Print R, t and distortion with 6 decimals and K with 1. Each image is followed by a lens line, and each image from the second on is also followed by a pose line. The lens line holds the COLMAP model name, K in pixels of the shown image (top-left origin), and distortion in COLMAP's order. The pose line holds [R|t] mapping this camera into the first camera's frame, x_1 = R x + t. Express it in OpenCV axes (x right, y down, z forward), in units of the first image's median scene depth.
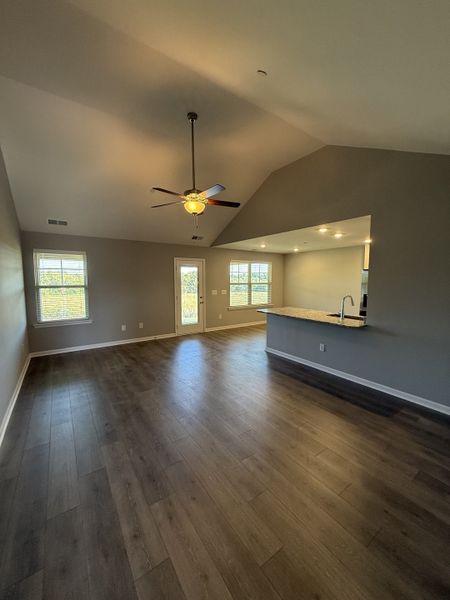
lens RADIAL K [[241.4, 0, 221.8], [0, 241.4, 297.9], [0, 0, 1]] dist [-0.000900, -0.000243]
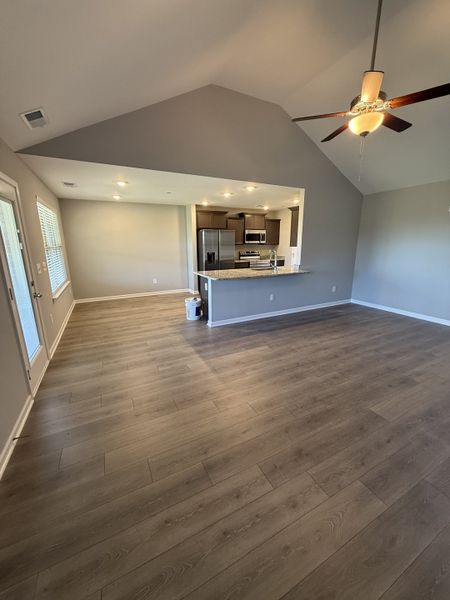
lens RADIAL K [[241.4, 0, 224.0], [0, 241.4, 298.9], [0, 0, 1]] dist [-0.000900, -0.000243]
pose [[0.122114, -0.236501, 0.963927, -0.777037], [0.080288, 0.970366, 0.227910, -0.076489], [-0.989263, 0.049560, 0.137484, 1.111156]]
